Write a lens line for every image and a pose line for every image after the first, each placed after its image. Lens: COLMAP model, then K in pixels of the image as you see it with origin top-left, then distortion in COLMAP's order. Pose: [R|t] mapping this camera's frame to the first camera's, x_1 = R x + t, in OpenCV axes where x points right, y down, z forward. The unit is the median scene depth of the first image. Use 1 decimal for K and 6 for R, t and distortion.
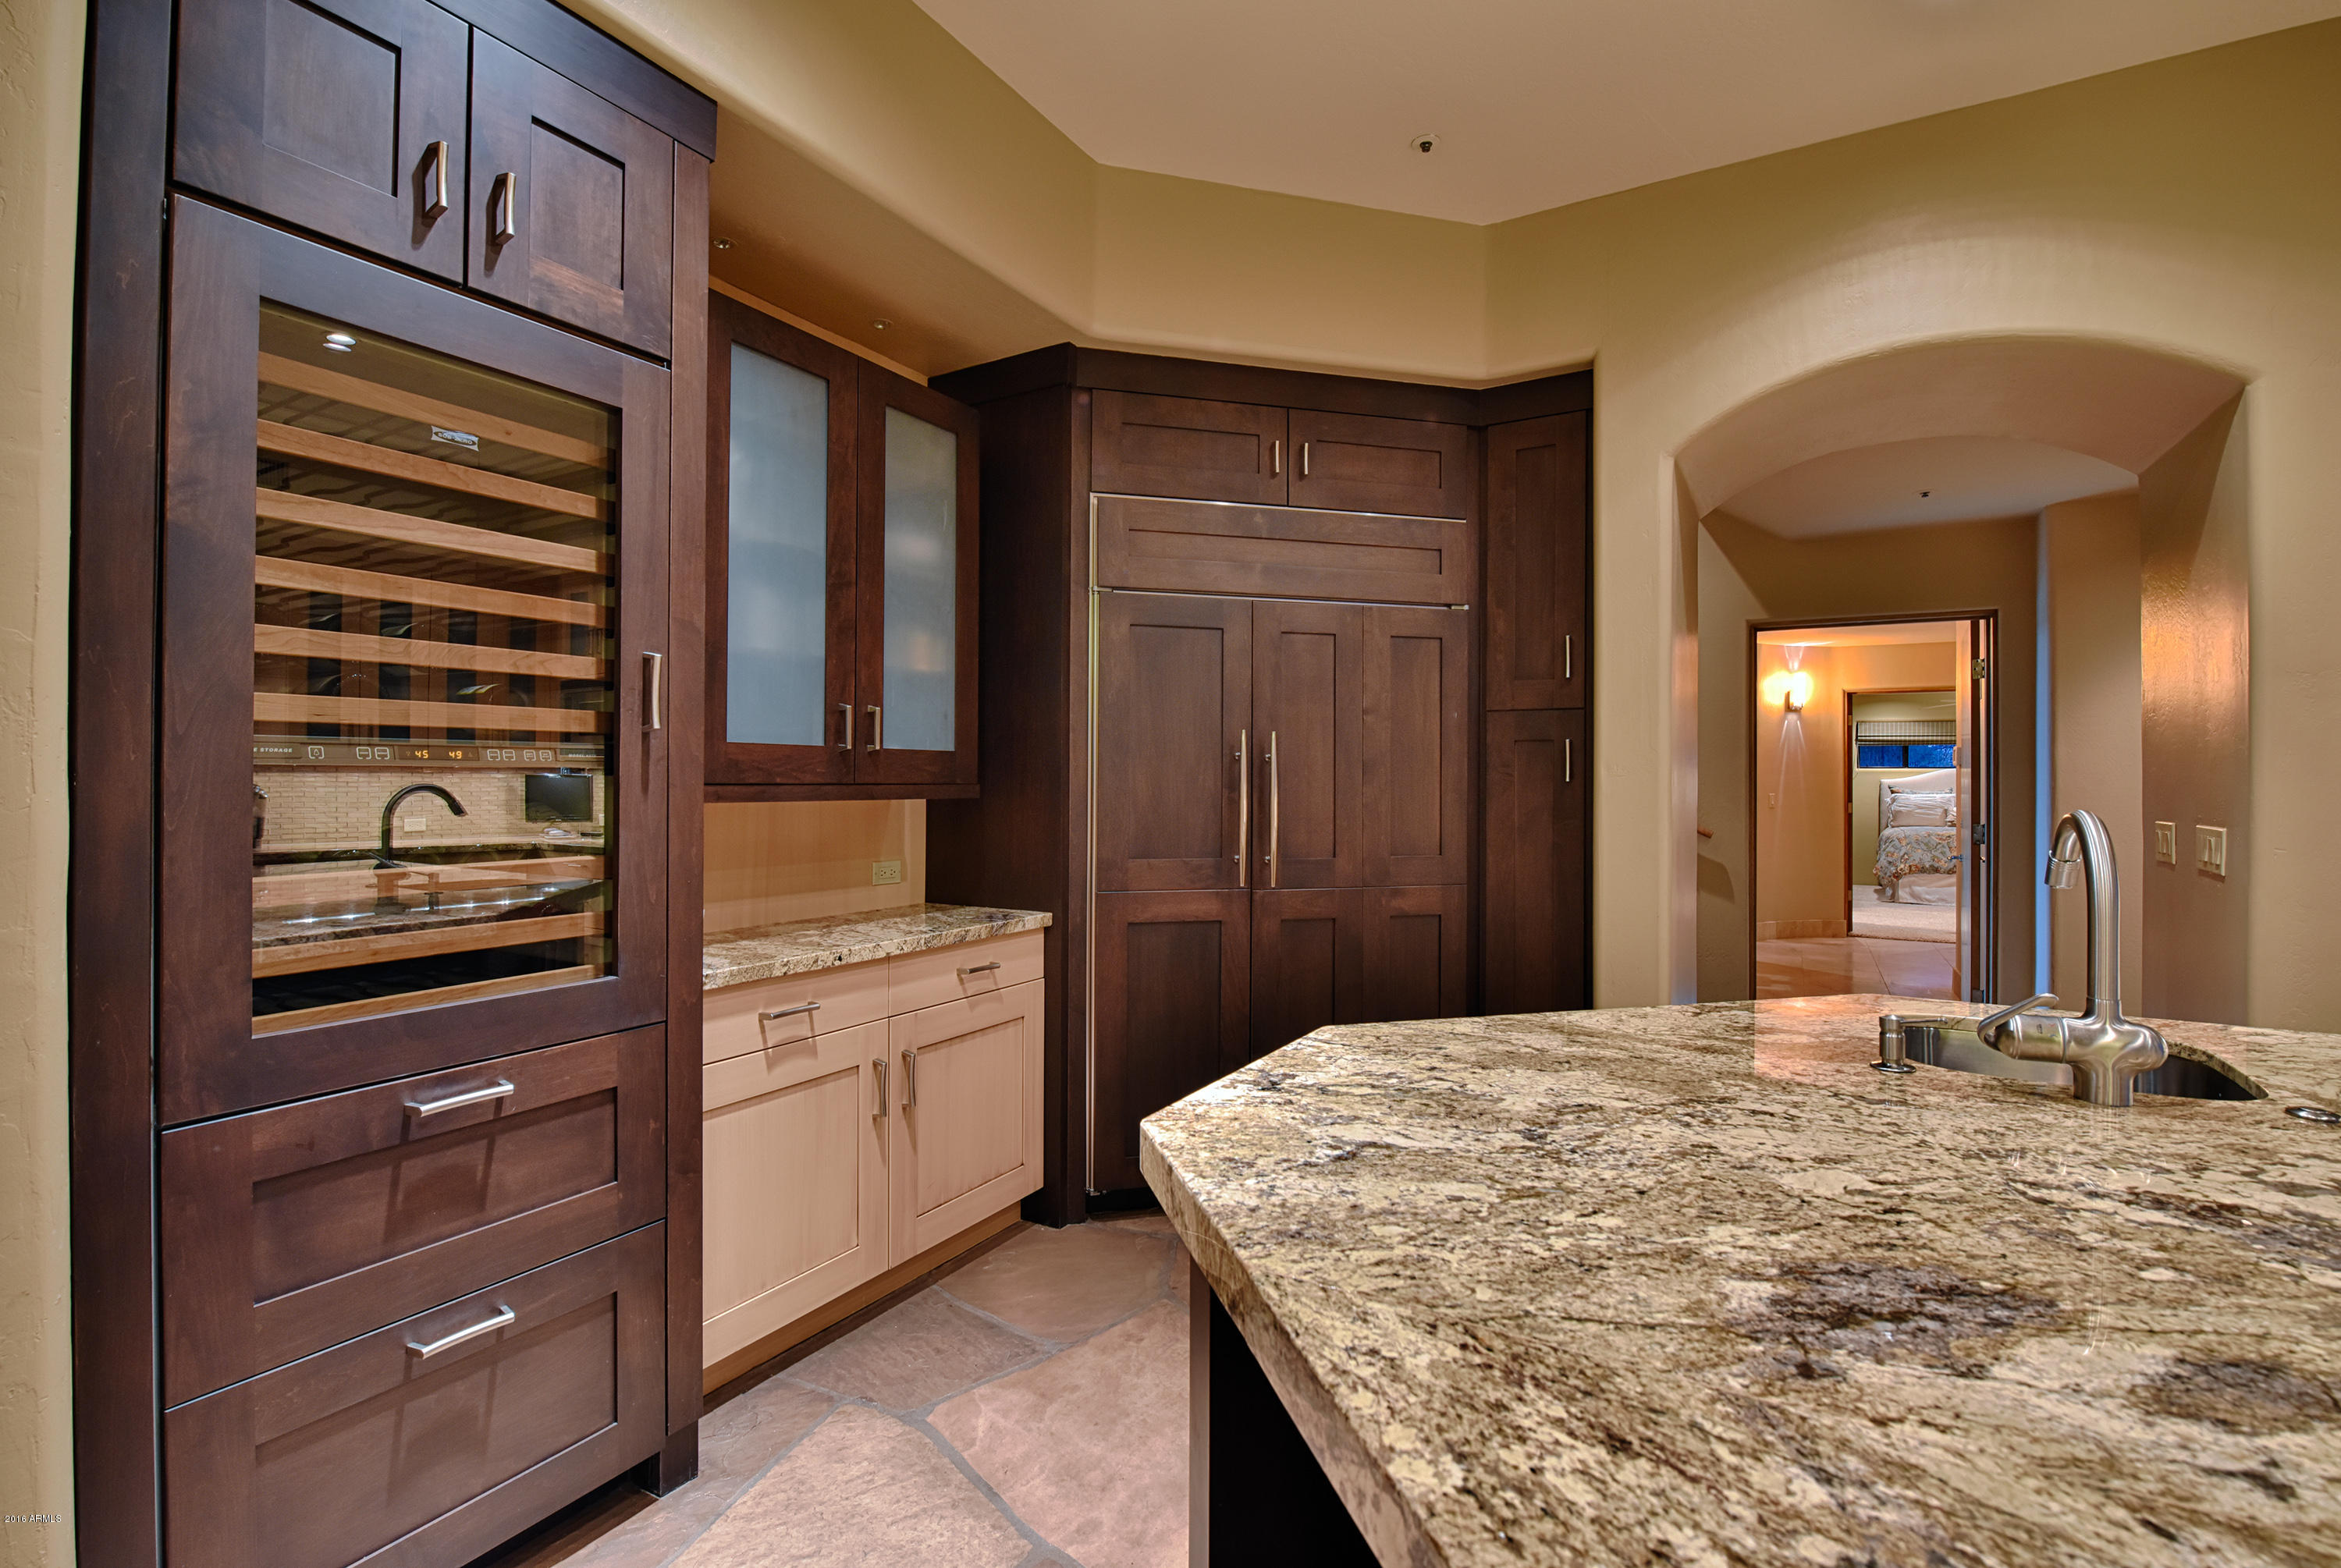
lens RADIAL K [[1050.3, 0, 1171.2], [0, 1050.3, 776.0], [0, 0, 1]] dist [-0.016114, -0.000313]
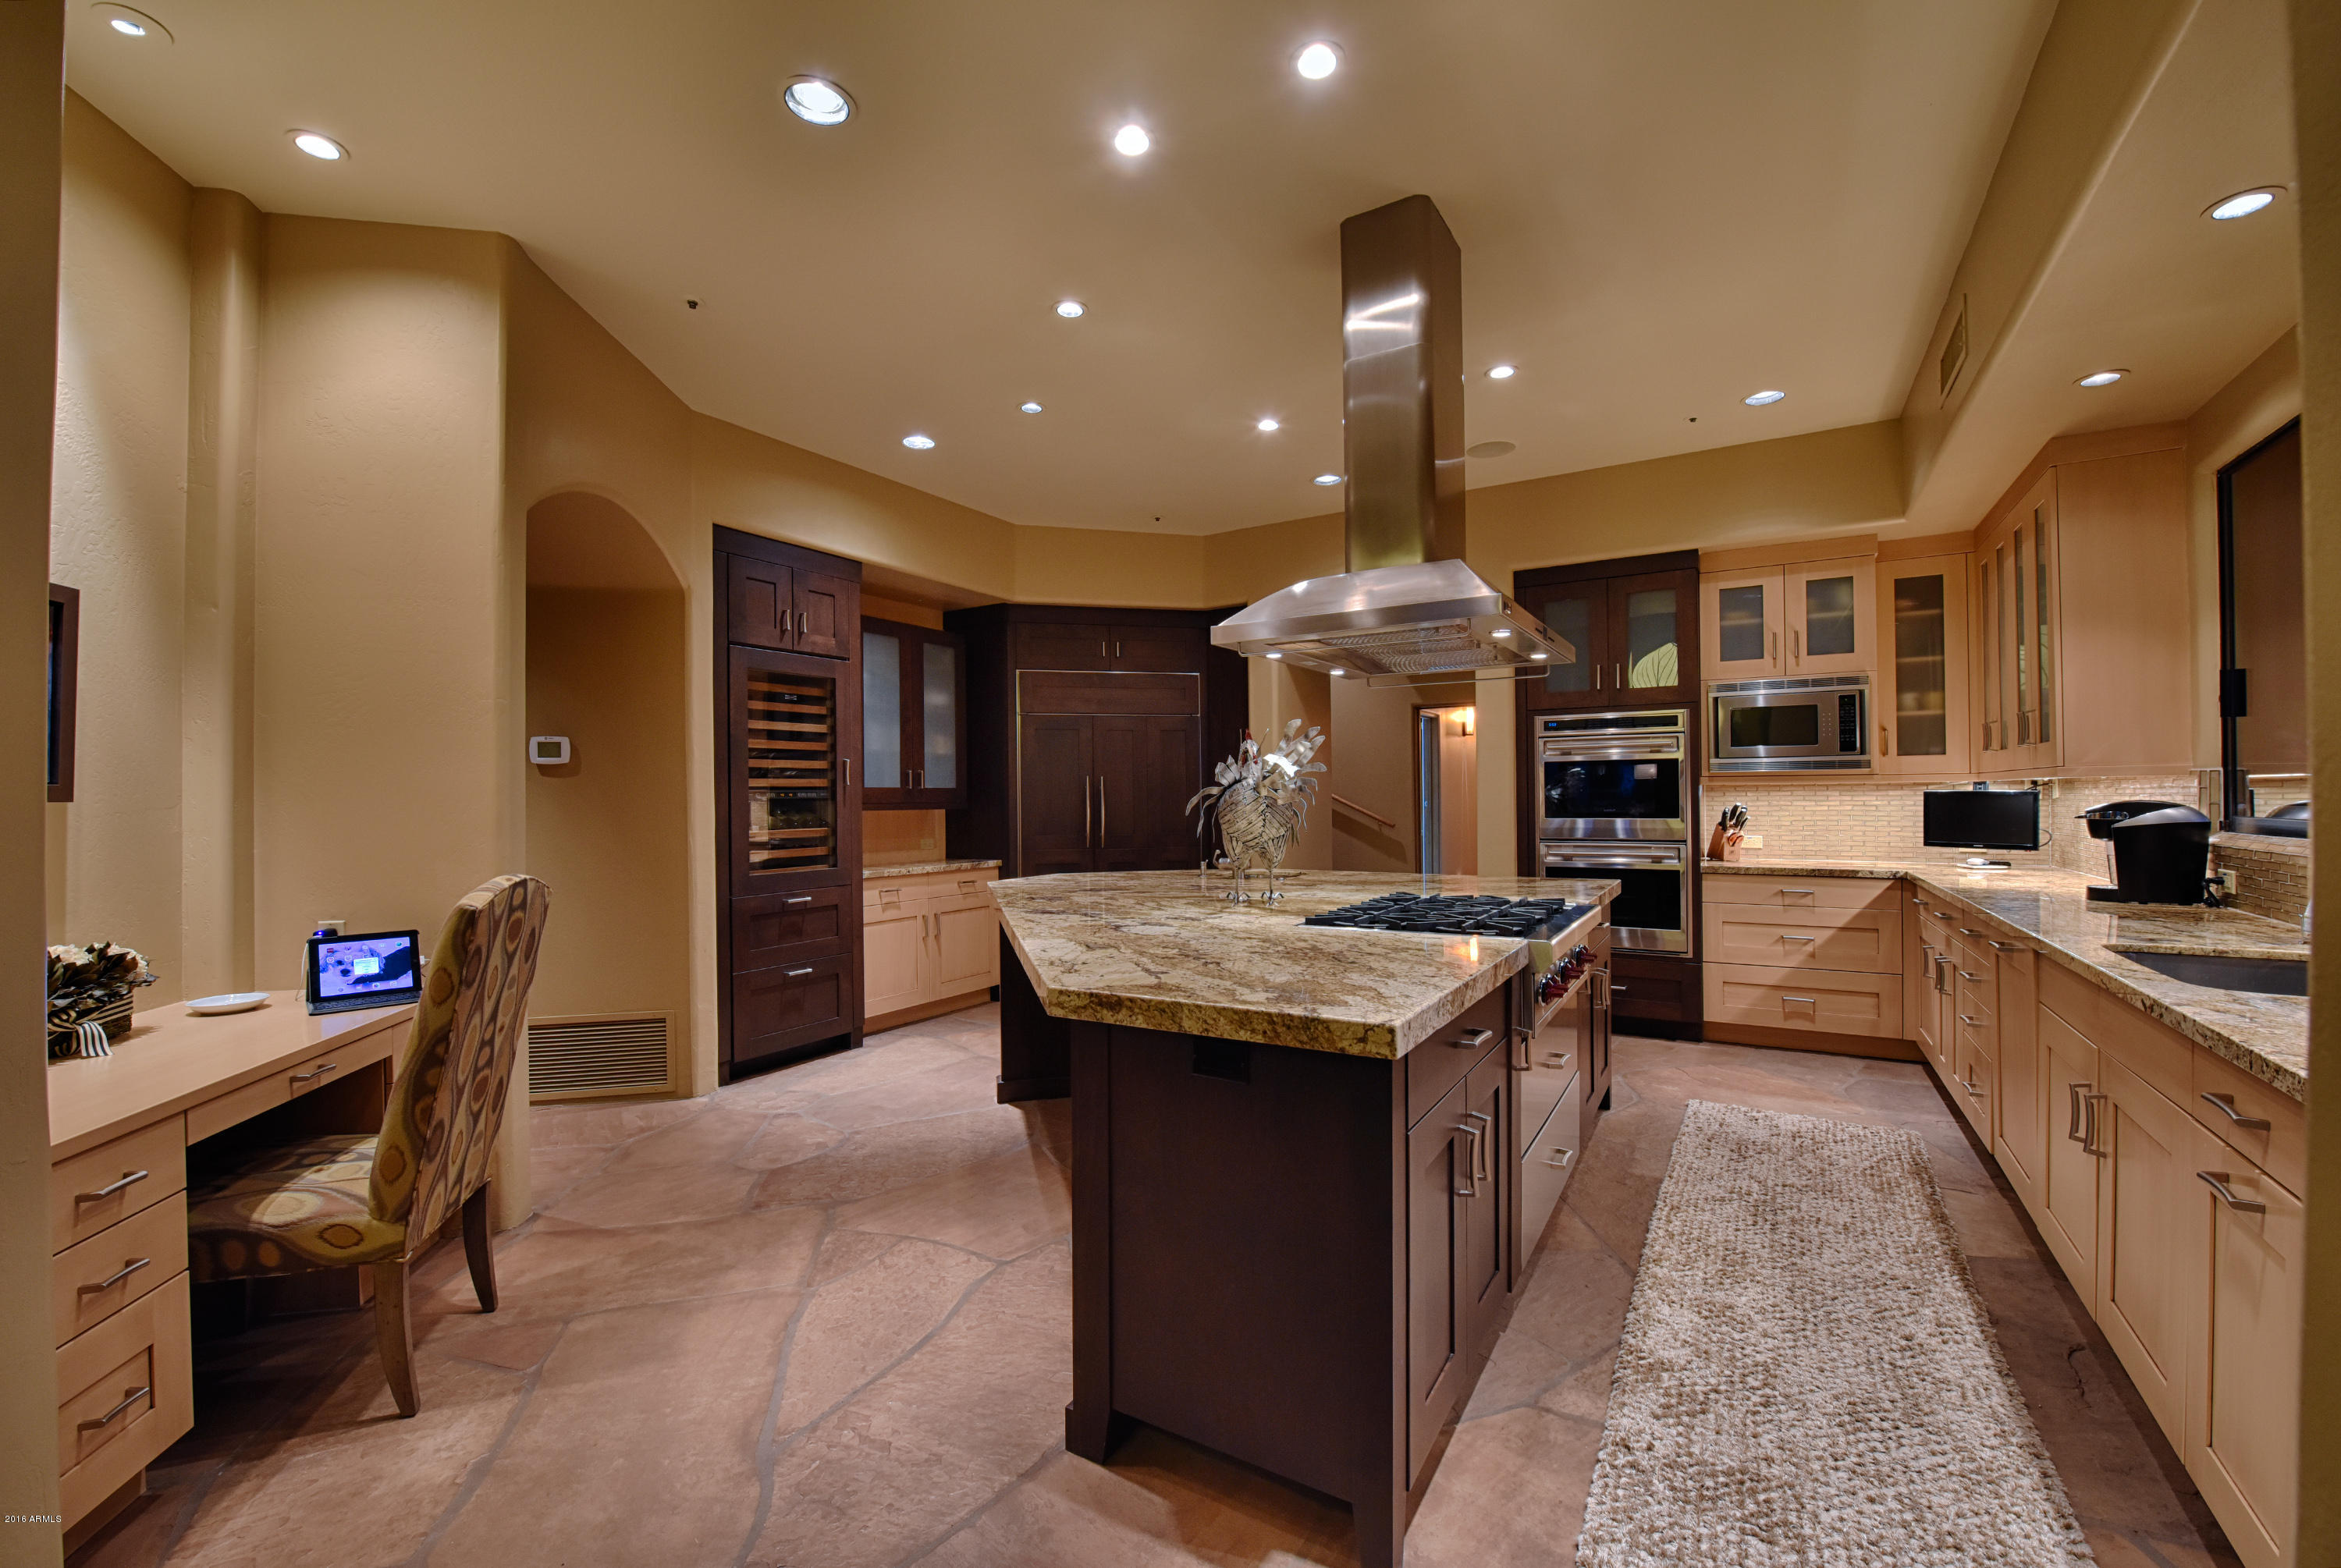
lens RADIAL K [[967.7, 0, 1170.1], [0, 967.7, 794.2], [0, 0, 1]] dist [-0.009997, -0.003649]
pose [[0.999623, -0.015868, -0.022427, 0.367632], [0.015850, 0.999874, -0.001004, -0.000878], [0.022440, 0.000648, 0.999748, -1.312838]]
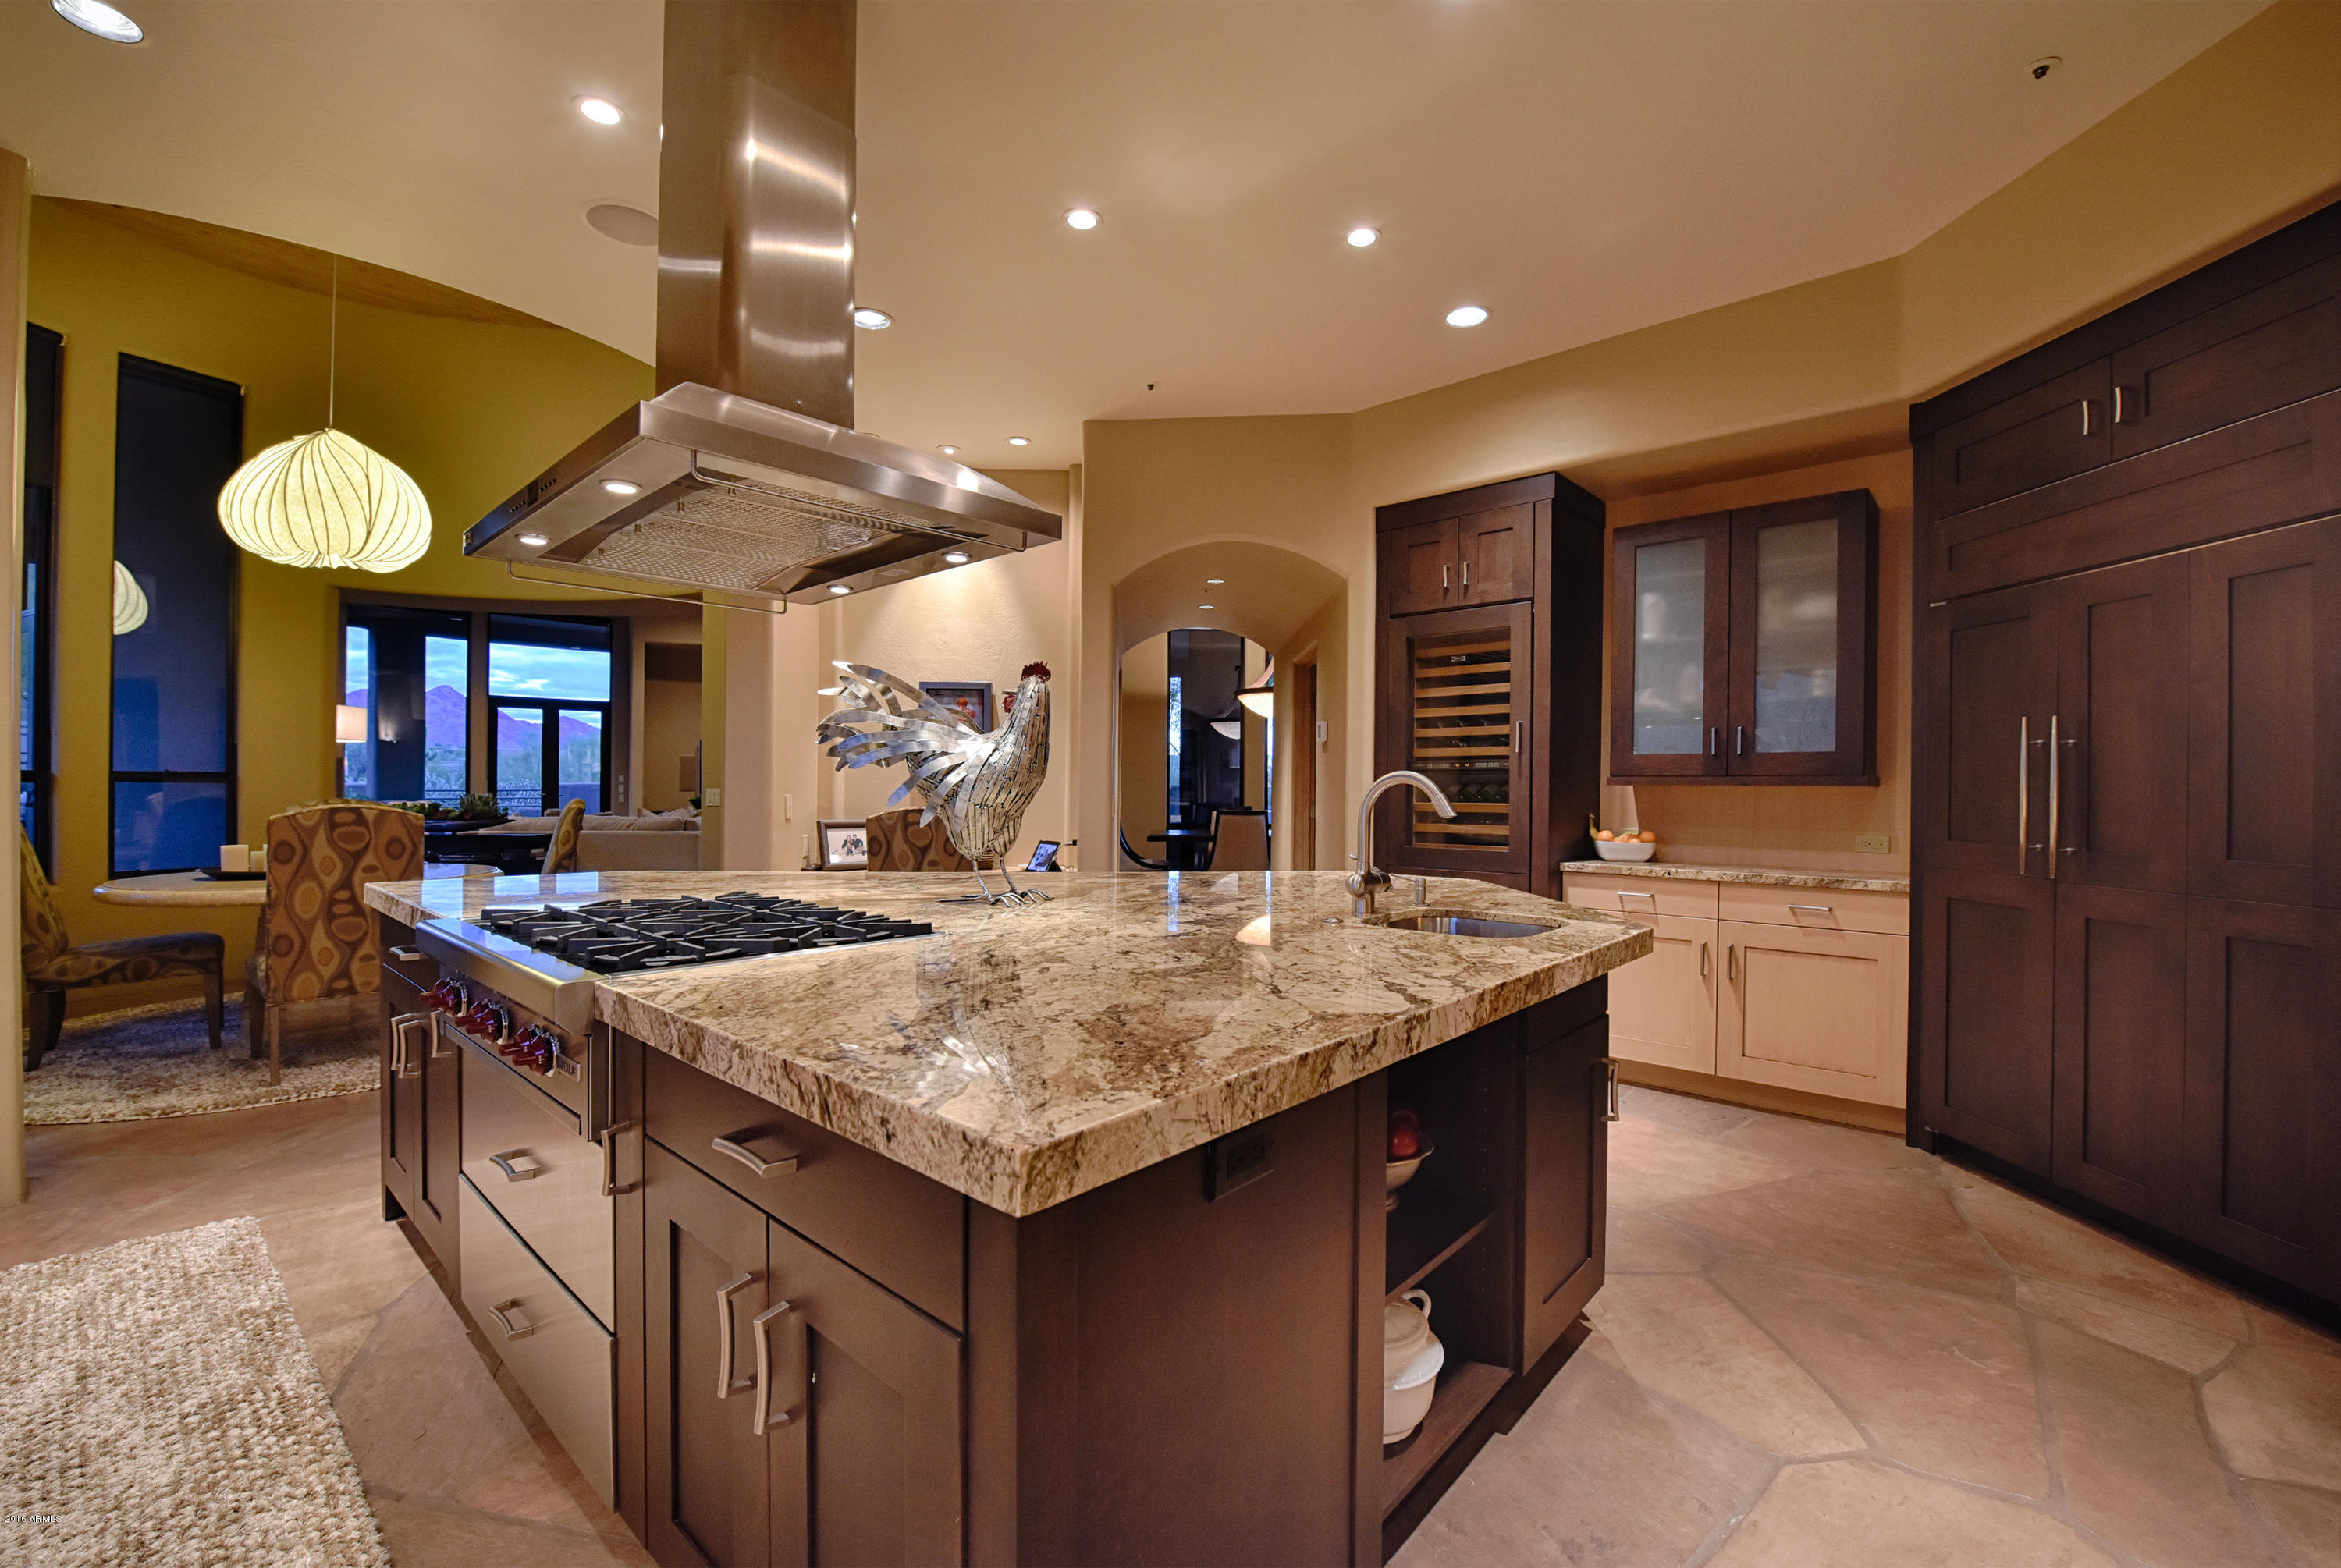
lens RADIAL K [[967.7, 0, 1182.0], [0, 967.7, 777.1], [0, 0, 1]] dist [-0.009997, -0.003649]
pose [[-0.201140, -0.017884, -0.979399, 1.433038], [-0.002478, 0.999839, -0.017749, 0.041197], [0.979559, -0.001143, -0.201152, 0.516447]]
